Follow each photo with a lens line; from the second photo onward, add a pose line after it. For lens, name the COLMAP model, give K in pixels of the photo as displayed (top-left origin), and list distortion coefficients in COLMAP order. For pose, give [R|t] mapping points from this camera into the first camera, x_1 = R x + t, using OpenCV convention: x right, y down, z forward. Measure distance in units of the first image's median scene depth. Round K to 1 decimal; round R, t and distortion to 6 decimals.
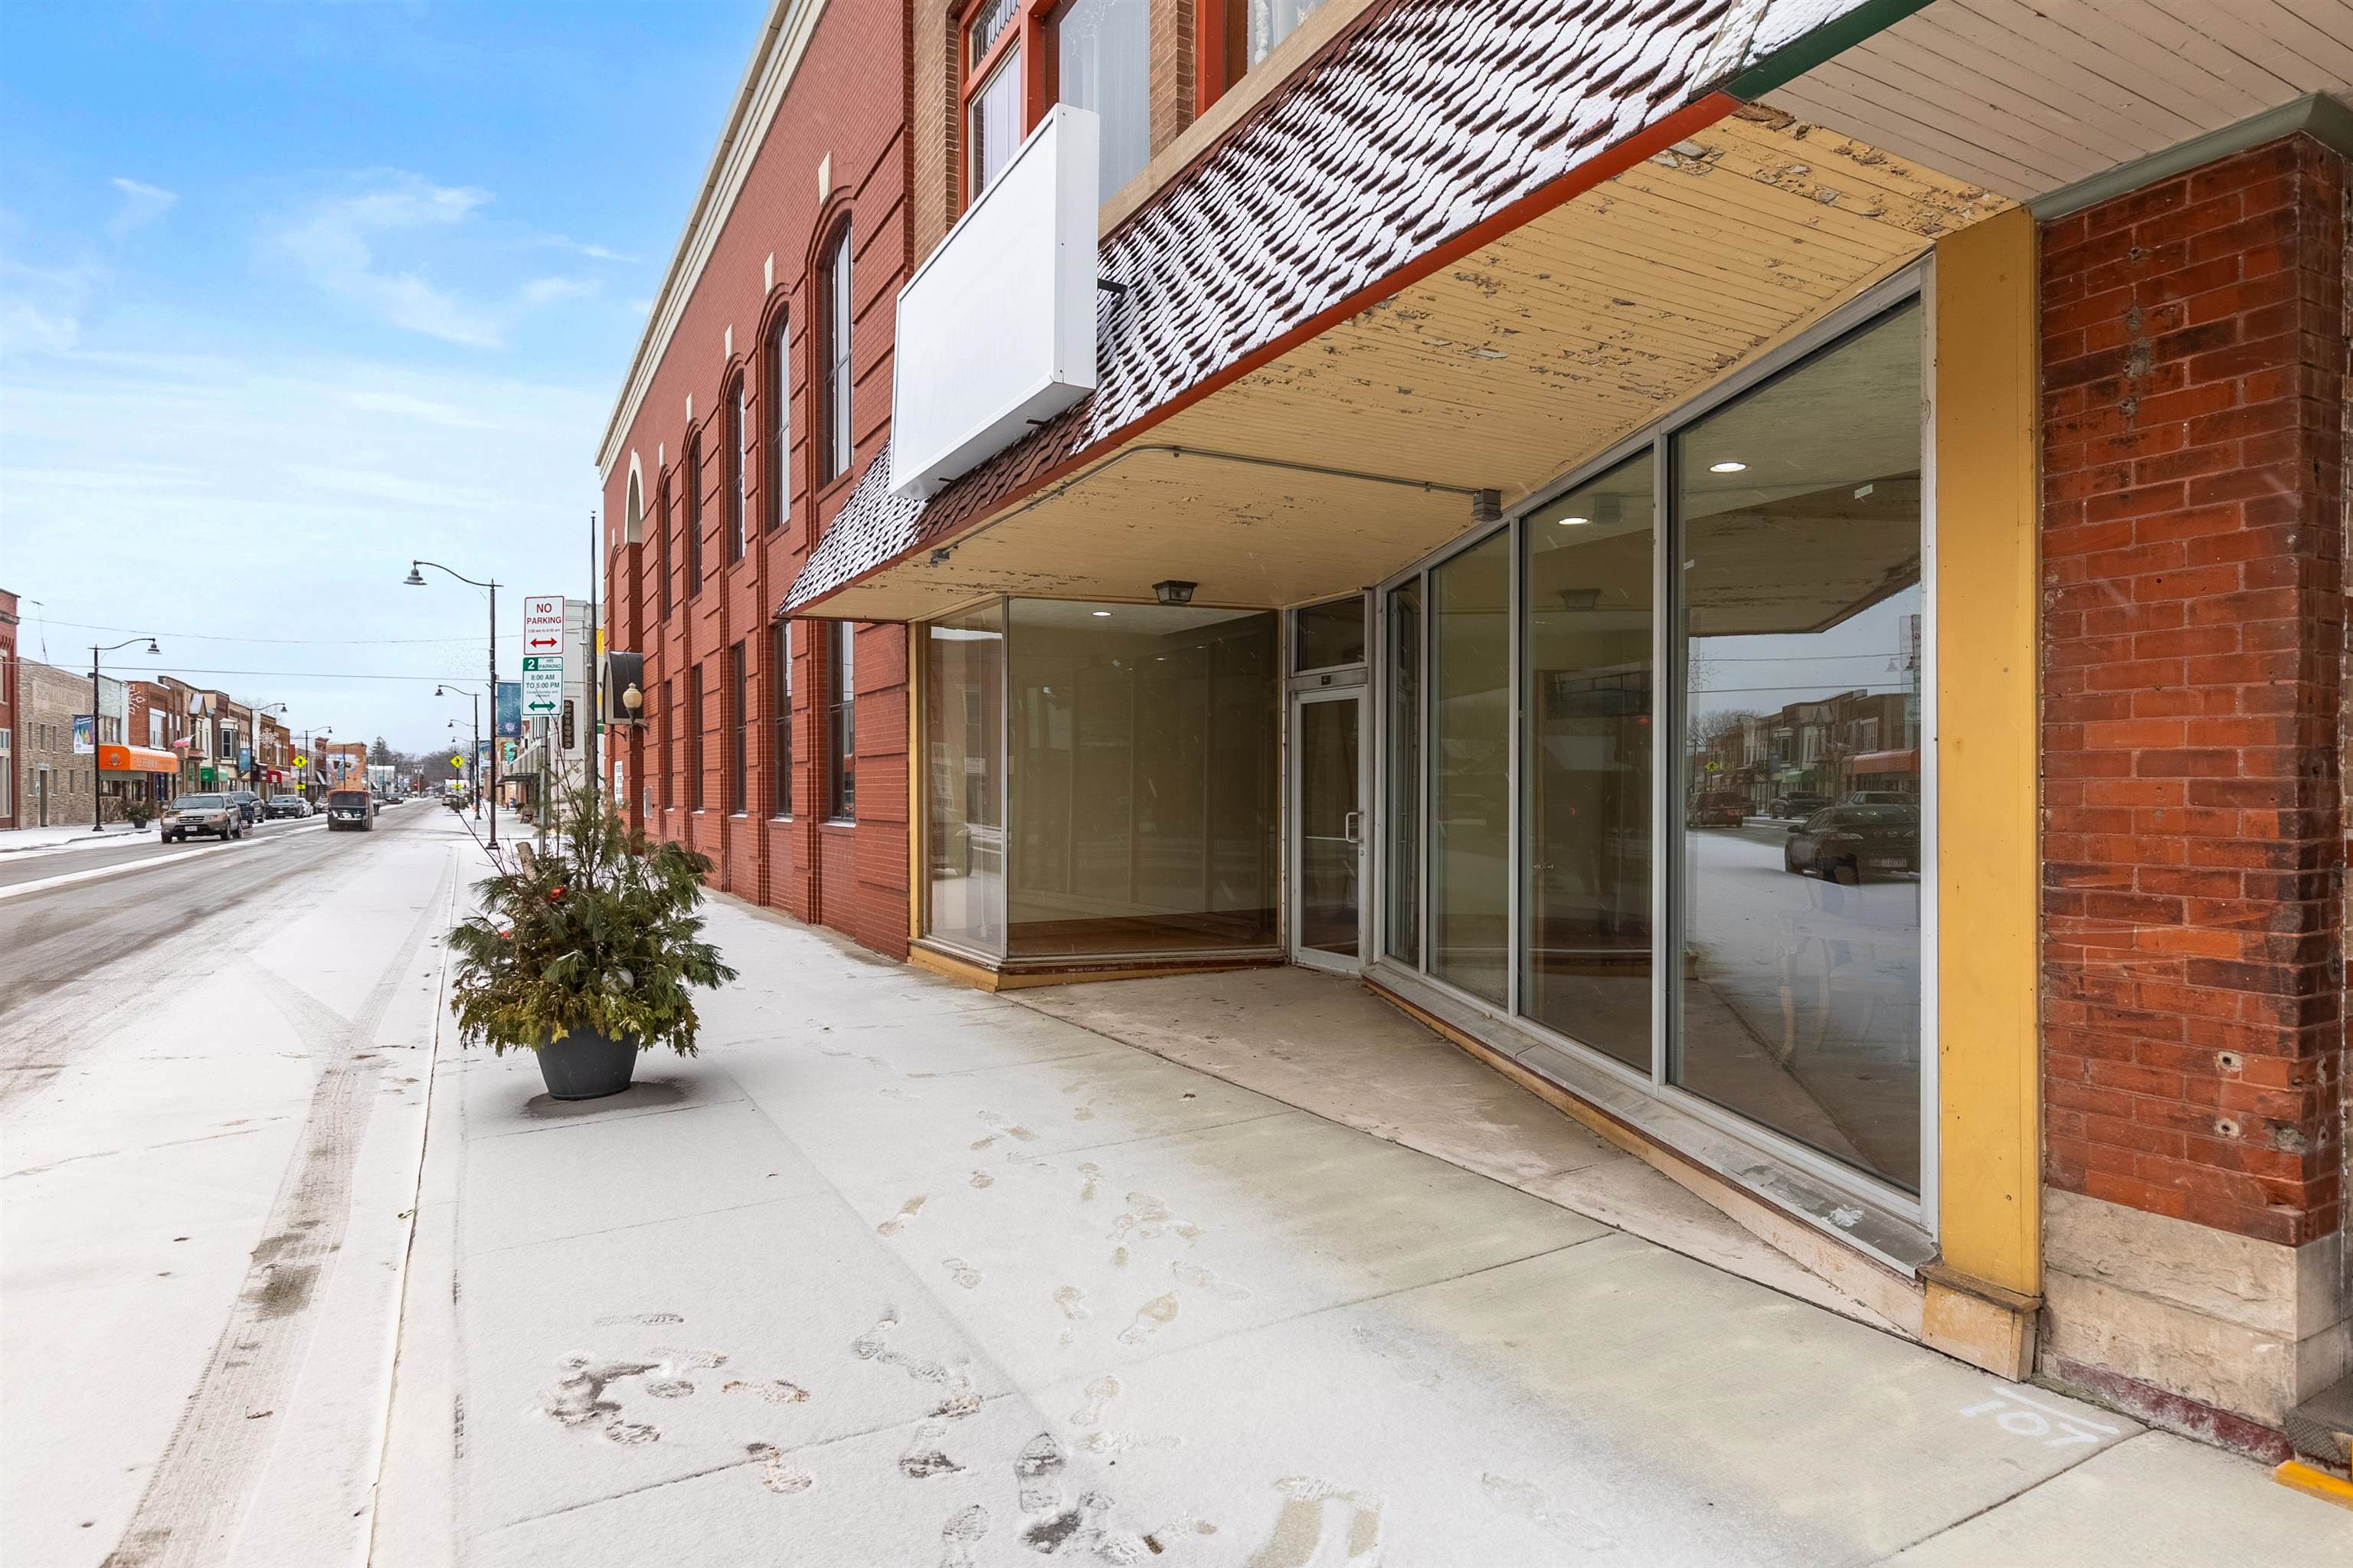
lens RADIAL K [[1292.2, 0, 1200.9], [0, 1292.2, 785.3], [0, 0, 1]] dist [0.002357, 0.000550]
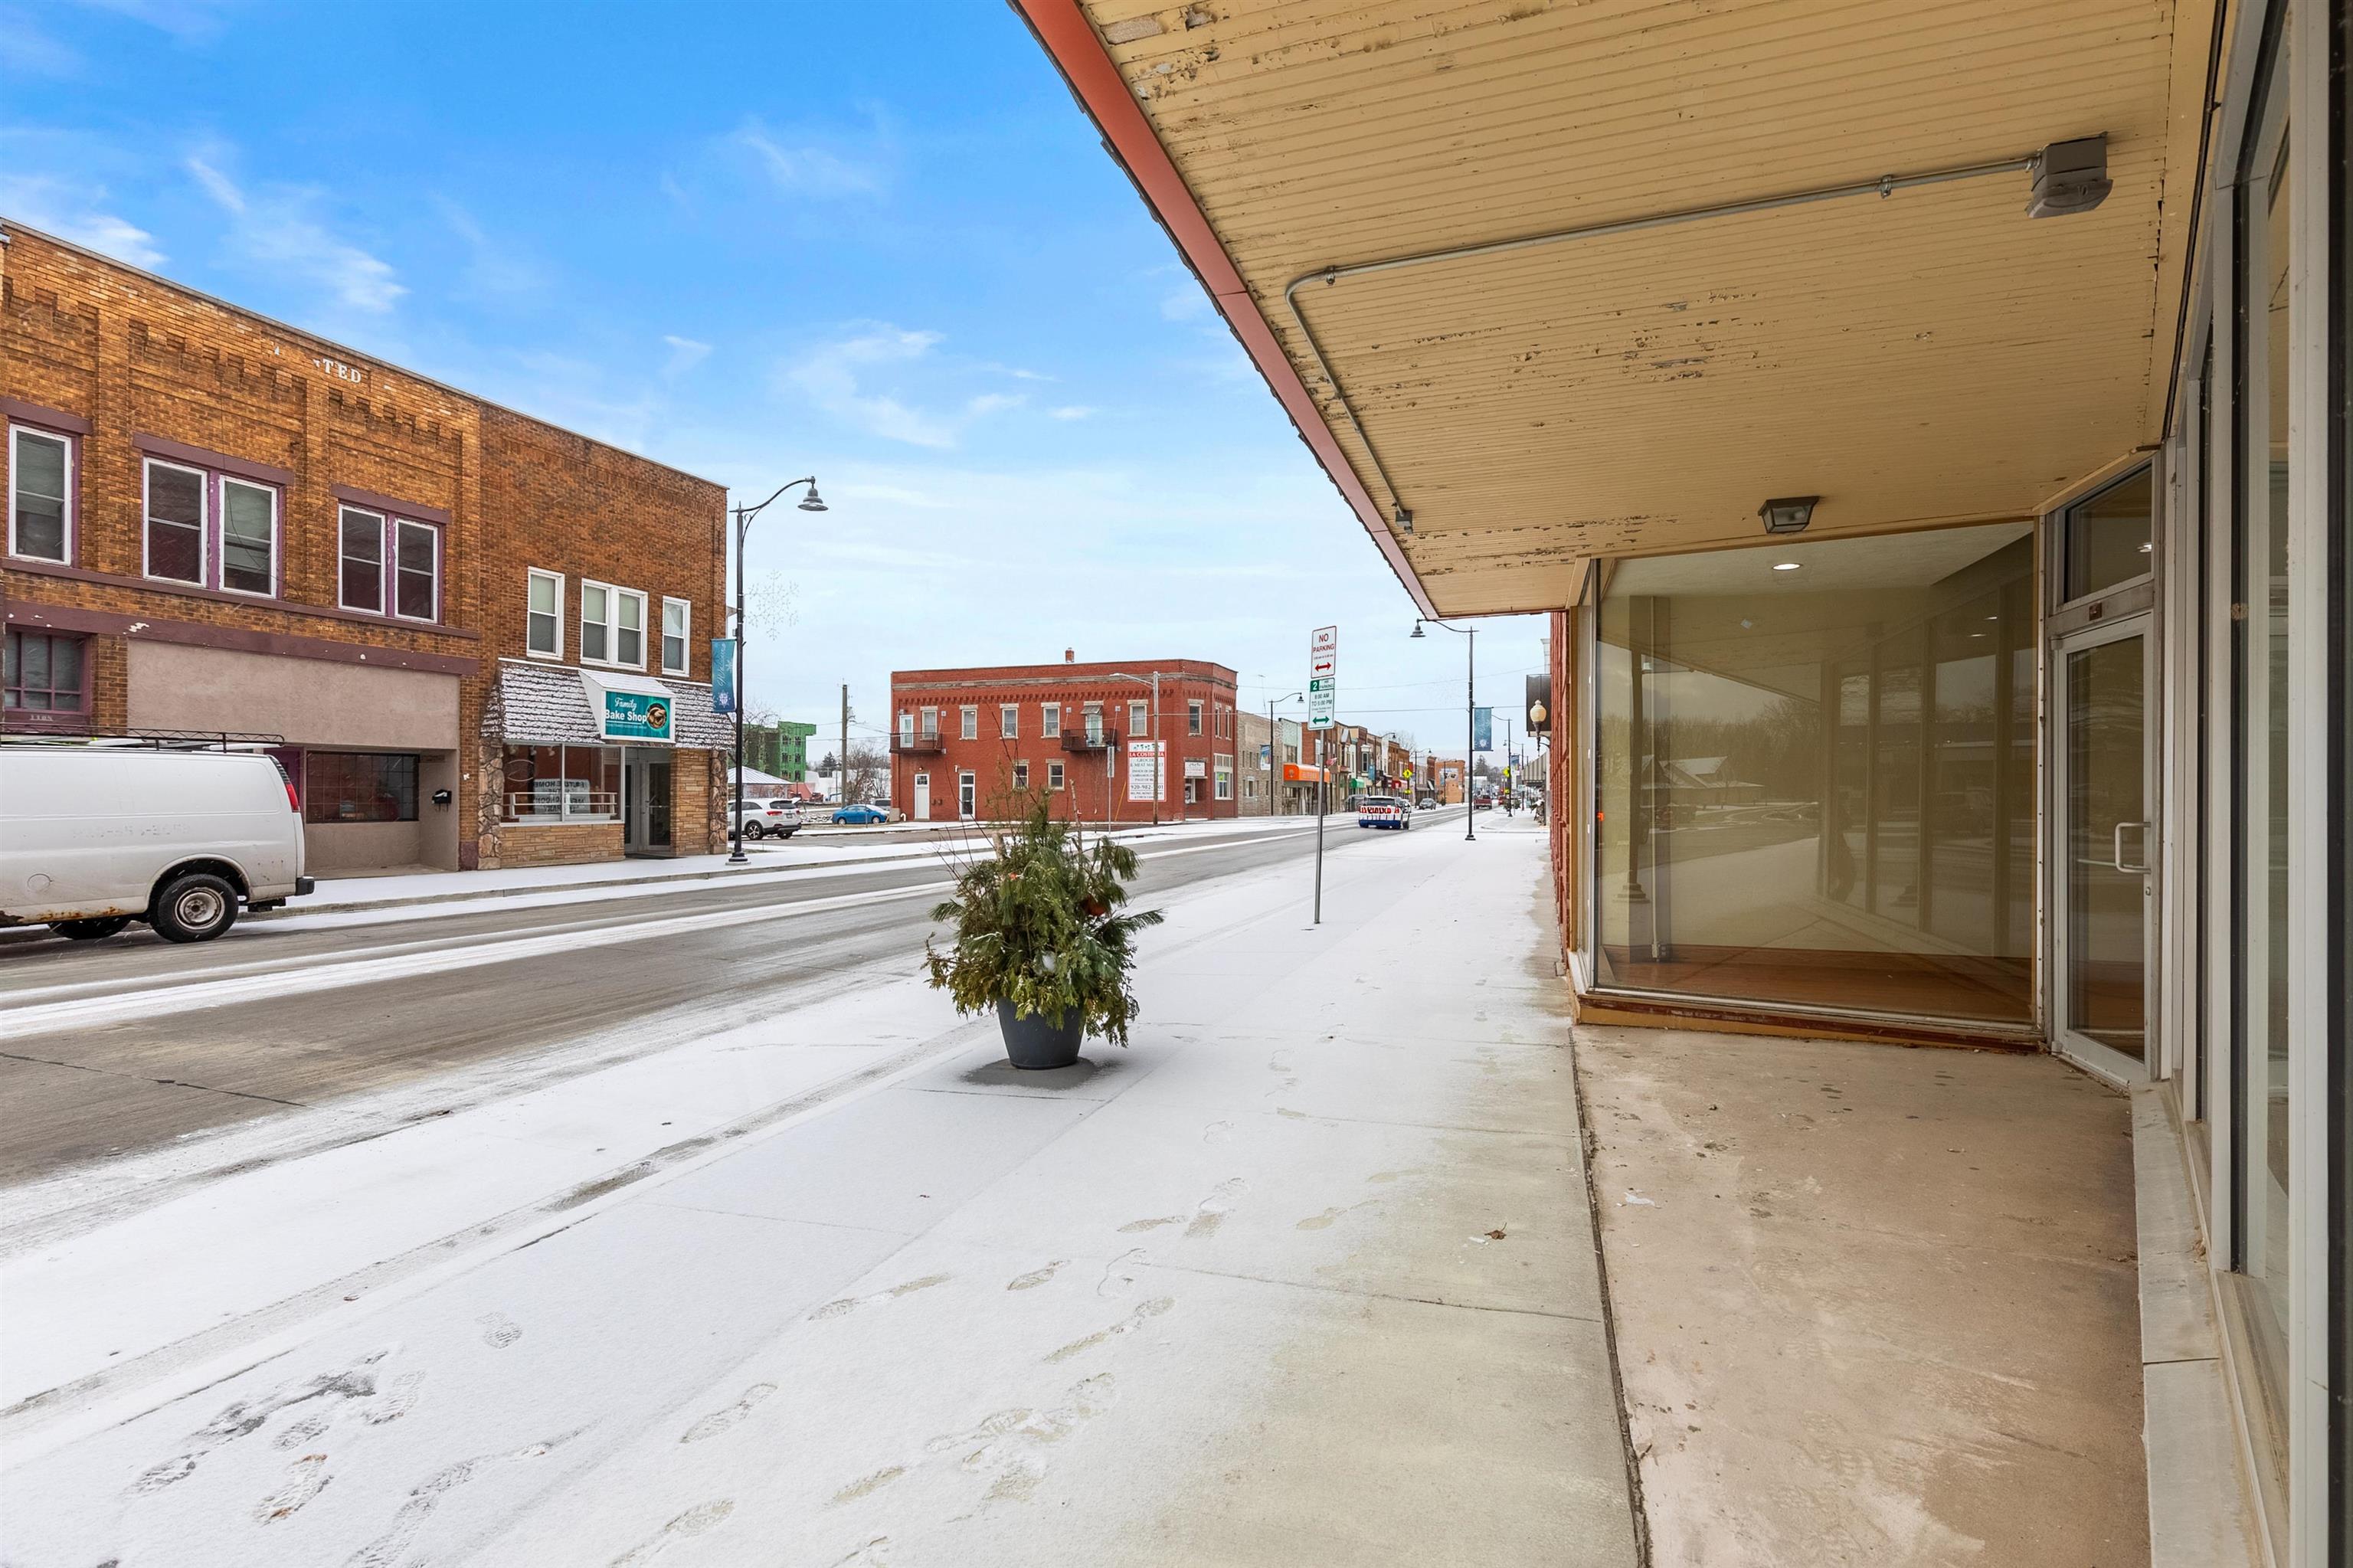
lens RADIAL K [[1087.3, 0, 1176.5], [0, 1087.3, 784.0], [0, 0, 1]] dist [0.007215, -0.000910]
pose [[0.669774, -0.005372, -0.742545, 0.340764], [0.000722, 0.999978, -0.006583, 0.009662], [0.742564, 0.003873, 0.669764, 0.556679]]
